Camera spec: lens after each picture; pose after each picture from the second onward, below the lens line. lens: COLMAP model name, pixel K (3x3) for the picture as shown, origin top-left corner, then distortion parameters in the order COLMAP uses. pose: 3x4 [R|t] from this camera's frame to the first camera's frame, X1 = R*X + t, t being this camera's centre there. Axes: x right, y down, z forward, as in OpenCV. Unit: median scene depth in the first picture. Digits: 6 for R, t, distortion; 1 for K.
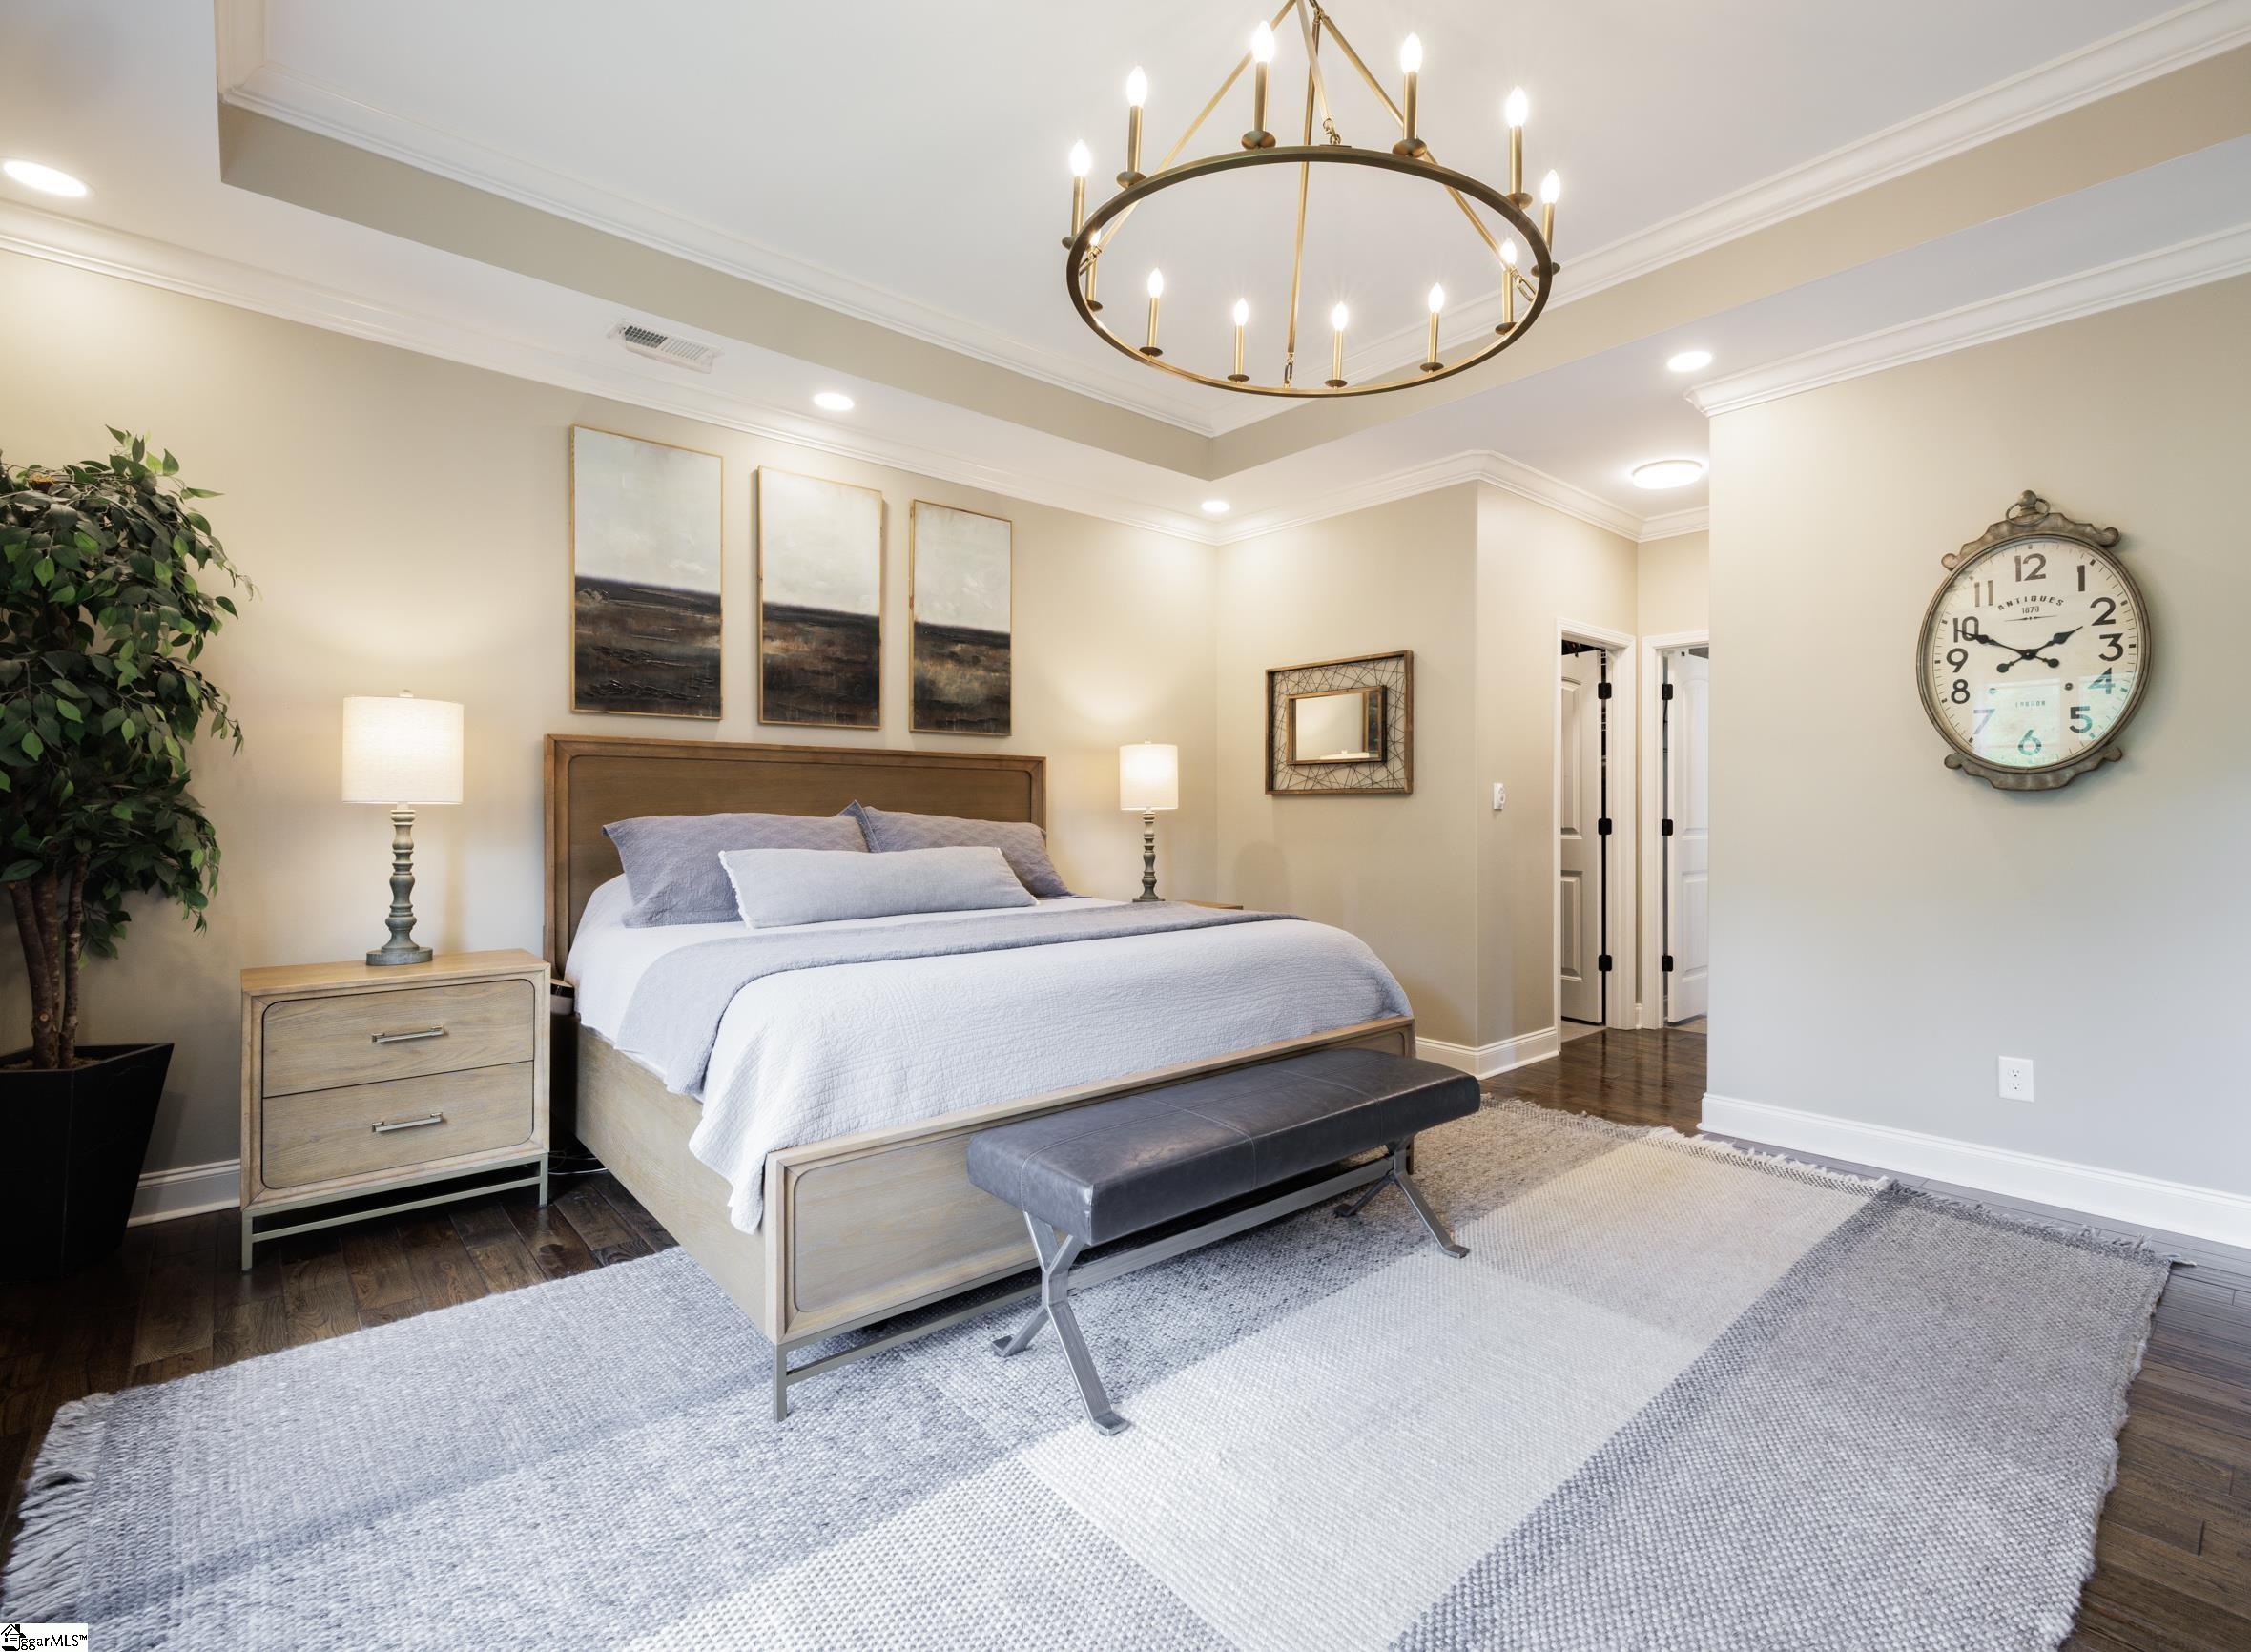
lens RADIAL K [[1116.3, 0, 1126.8], [0, 1116.3, 815.2], [0, 0, 1]] dist [0.003611, 0.000359]
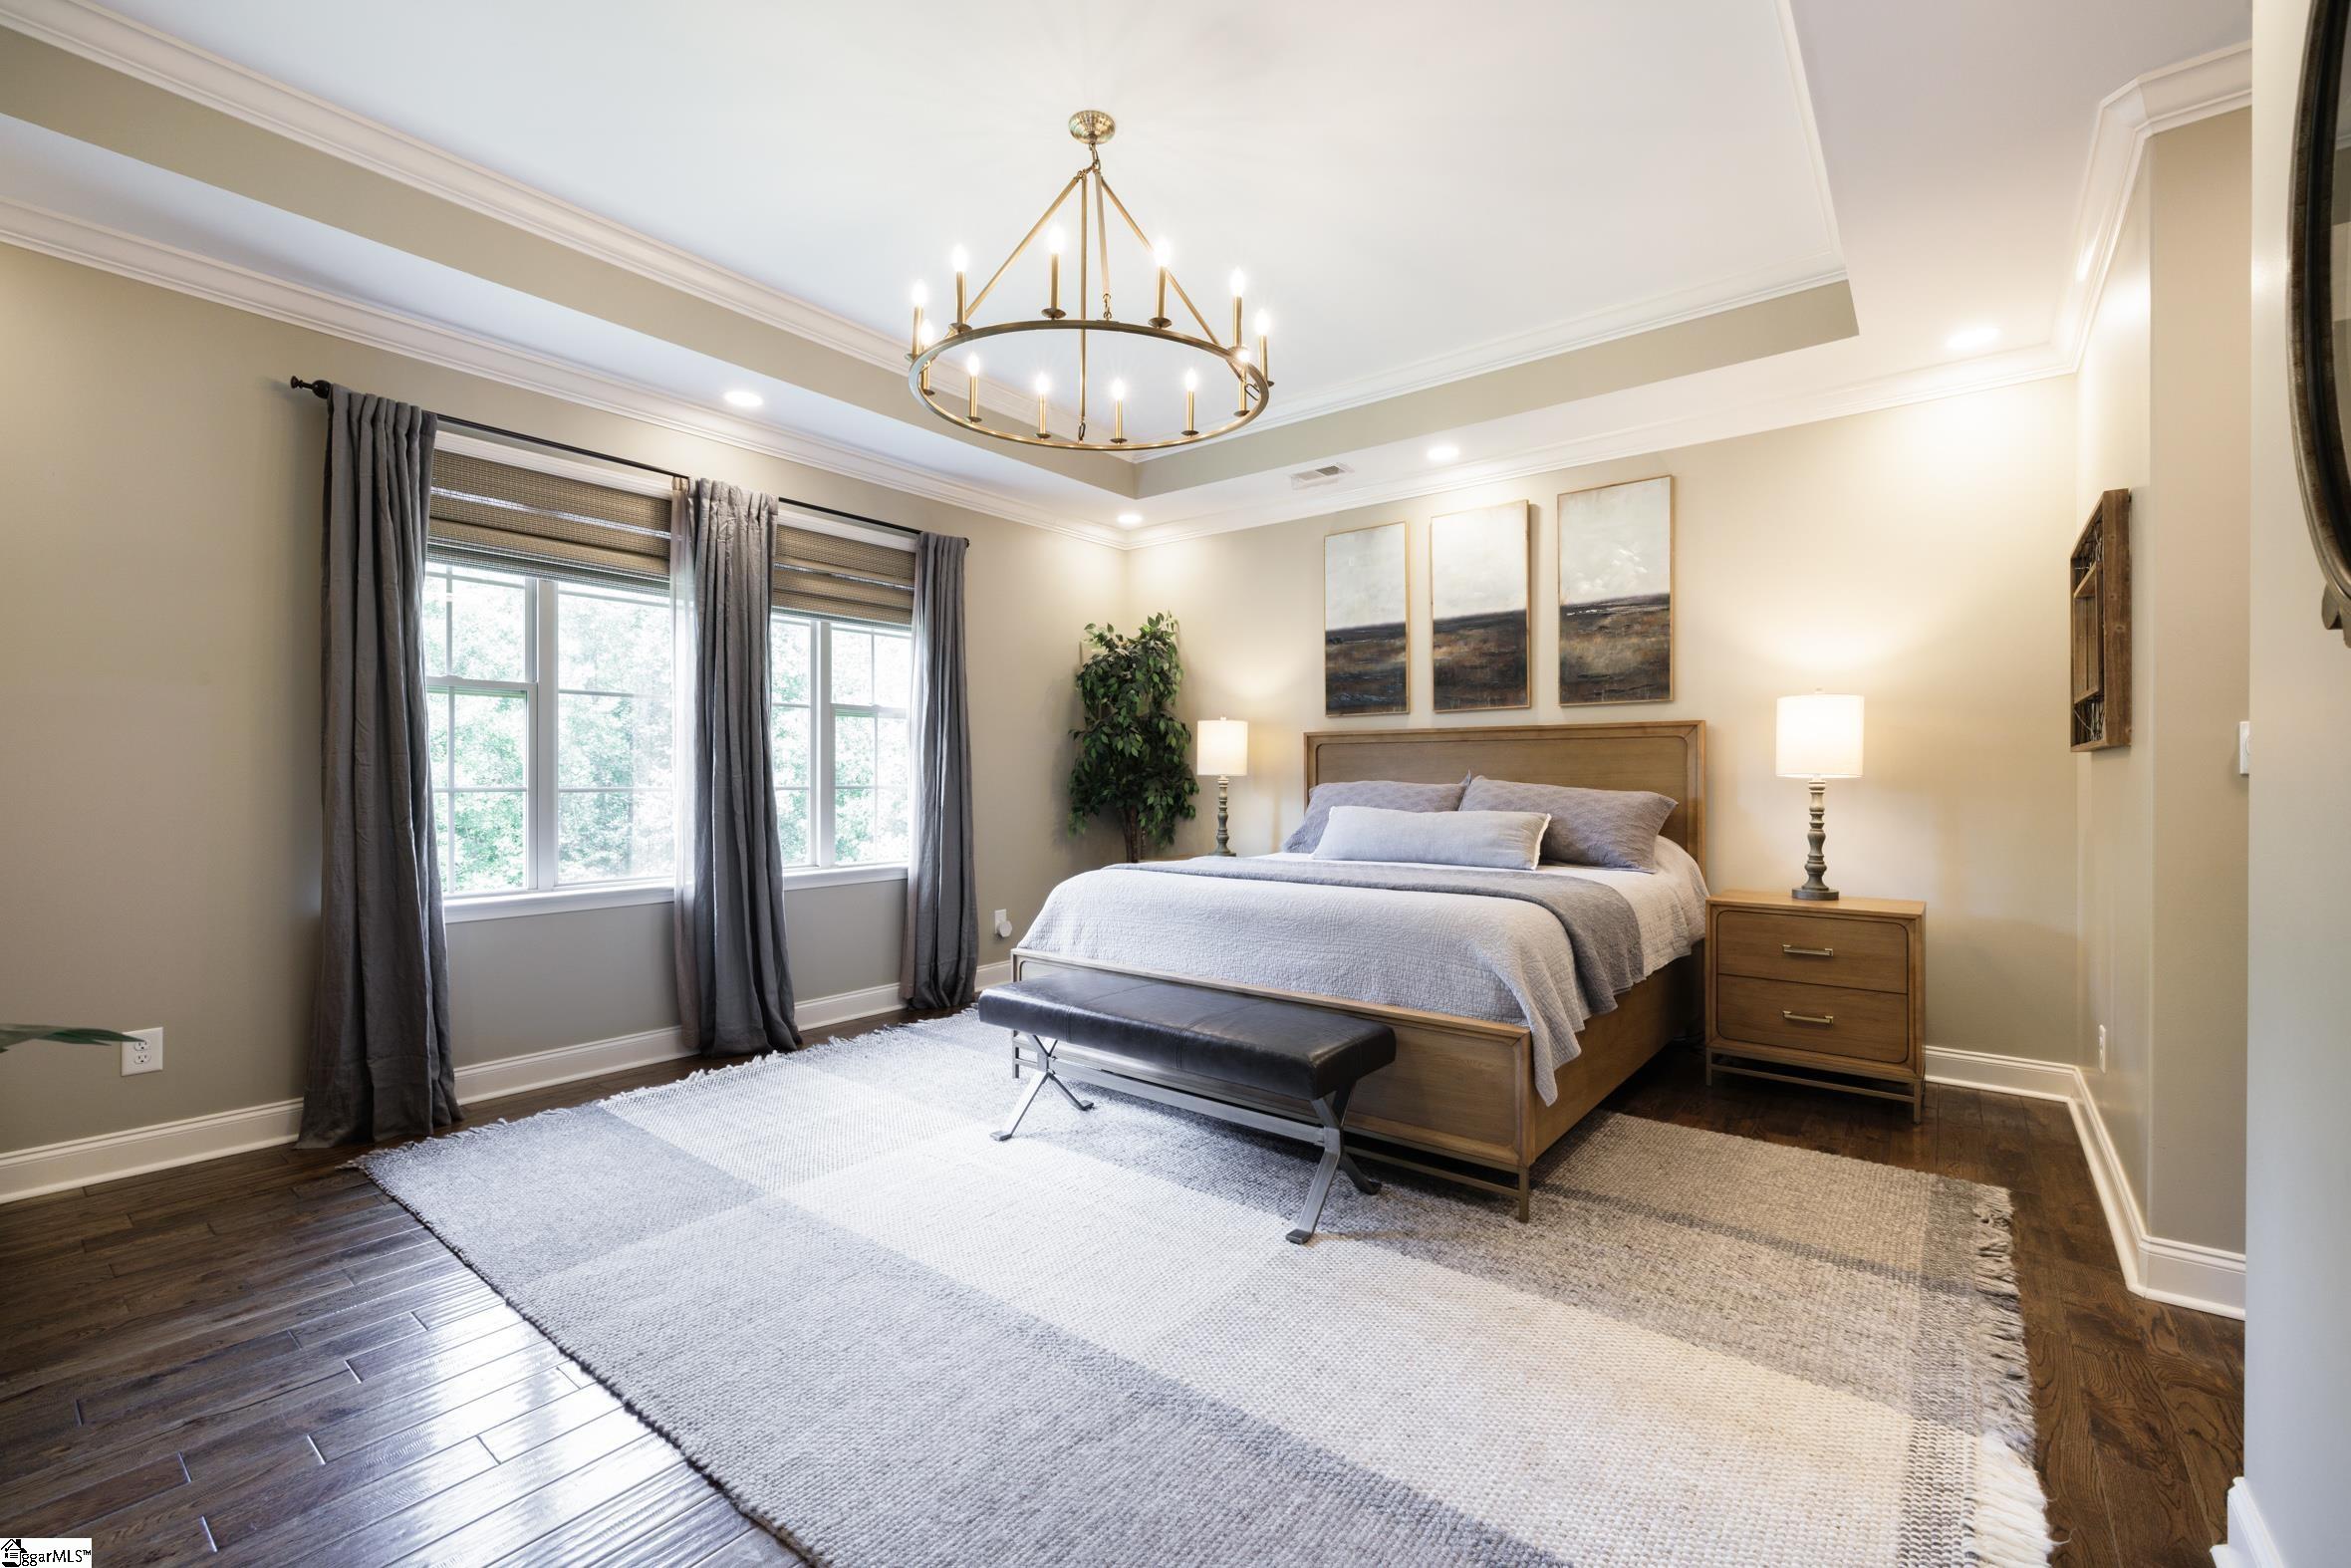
lens RADIAL K [[974.3, 0, 1177.7], [0, 974.3, 782.5], [0, 0, 1]] dist [0.011973, 0.000065]
pose [[0.143207, 0.003670, -0.989686, 0.757120], [-0.003751, 0.999988, 0.003165, -0.002119], [0.989686, 0.003259, 0.143219, 0.527820]]
